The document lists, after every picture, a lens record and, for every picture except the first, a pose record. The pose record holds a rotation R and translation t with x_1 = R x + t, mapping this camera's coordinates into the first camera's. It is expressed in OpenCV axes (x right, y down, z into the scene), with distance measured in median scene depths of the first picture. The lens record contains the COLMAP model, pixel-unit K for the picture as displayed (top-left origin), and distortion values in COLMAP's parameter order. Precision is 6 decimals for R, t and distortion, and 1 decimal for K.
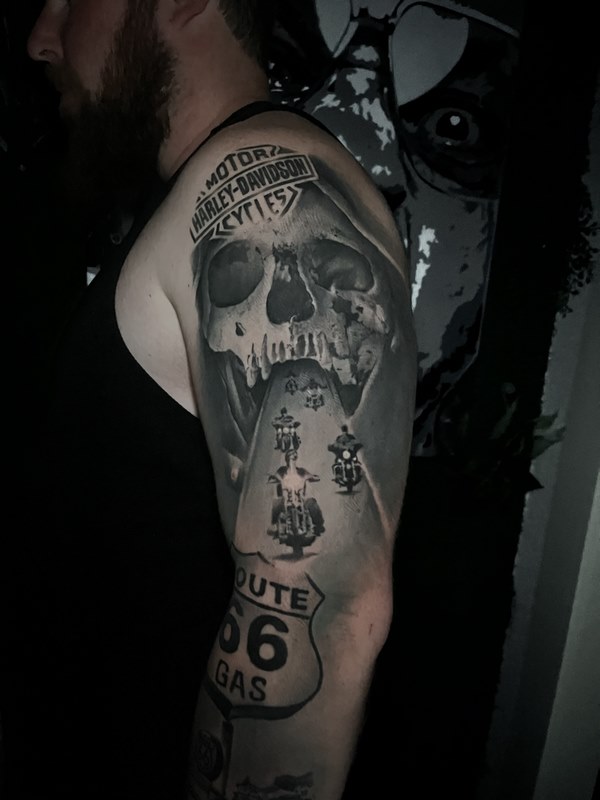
lens RADIAL K [[588.4, 0, 296.4], [0, 588.4, 397.7], [0, 0, 1]] dist [-0.002441, -0.004634]
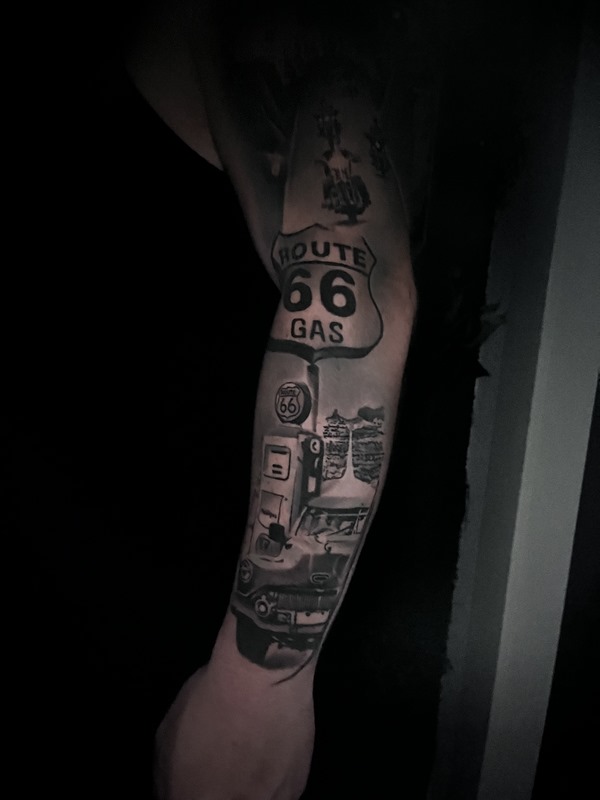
lens RADIAL K [[588.4, 0, 296.4], [0, 588.4, 397.7], [0, 0, 1]] dist [-0.002441, -0.004634]
pose [[0.945625, -0.079666, 0.315351, -0.478275], [0.079800, 0.996732, 0.012509, 0.579282], [-0.315317, 0.013336, 0.948893, -0.020465]]
